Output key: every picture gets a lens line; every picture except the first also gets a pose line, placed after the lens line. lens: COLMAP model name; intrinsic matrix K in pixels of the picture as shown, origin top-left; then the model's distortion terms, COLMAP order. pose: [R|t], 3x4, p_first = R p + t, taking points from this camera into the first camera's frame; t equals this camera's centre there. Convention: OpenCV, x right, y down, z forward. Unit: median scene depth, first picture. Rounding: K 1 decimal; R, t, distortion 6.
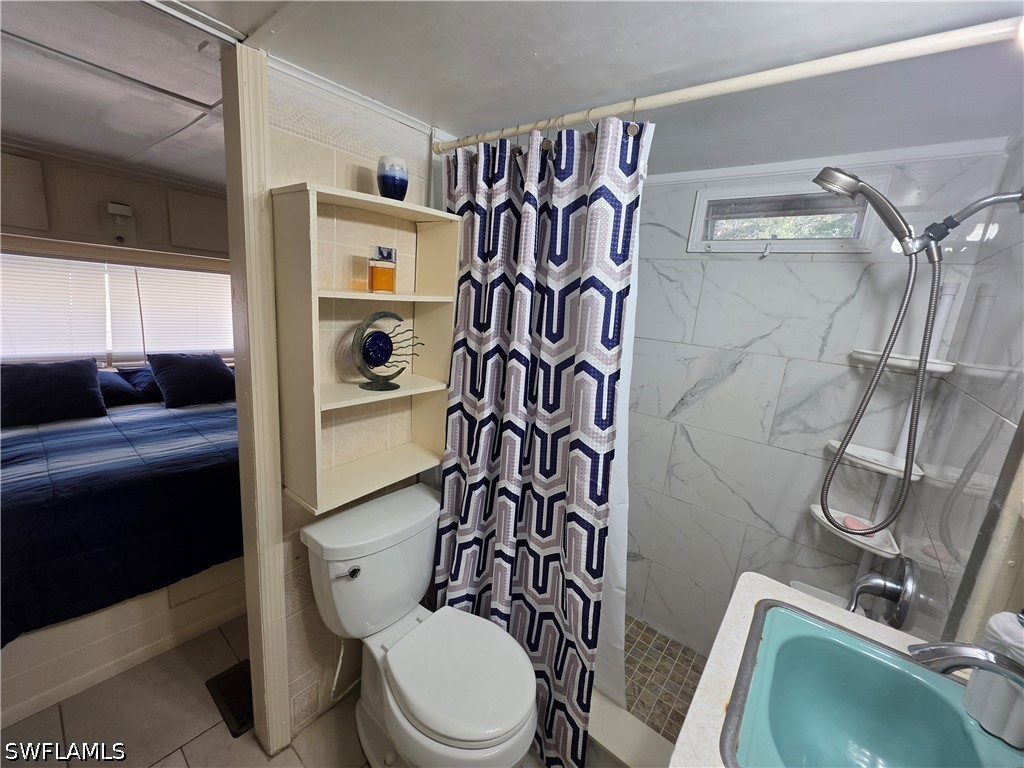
lens RADIAL K [[411.9, 0, 506.3], [0, 411.9, 388.4], [0, 0, 1]] dist [-0.004857, 0.000929]
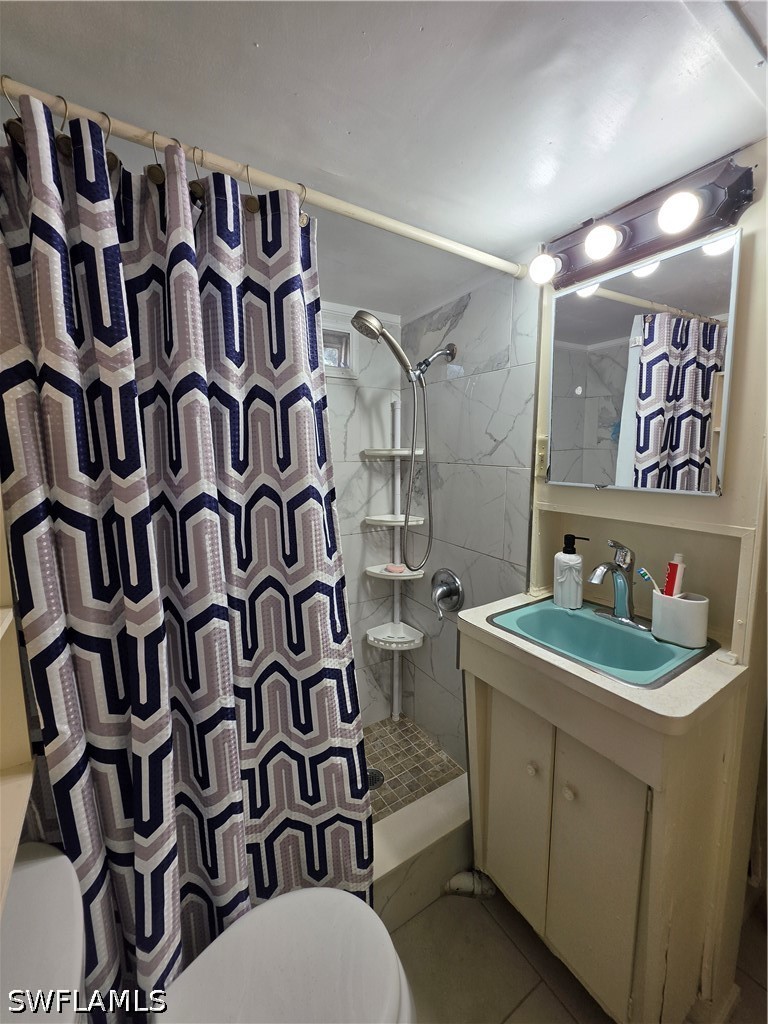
lens RADIAL K [[411.9, 0, 375.8], [0, 411.9, 503.9], [0, 0, 1]] dist [-0.004857, 0.000929]
pose [[0.317561, -0.210648, 0.924544, -0.467079], [0.238639, 0.961385, 0.137075, -0.099299], [-0.917718, 0.177103, 0.355567, 0.515403]]
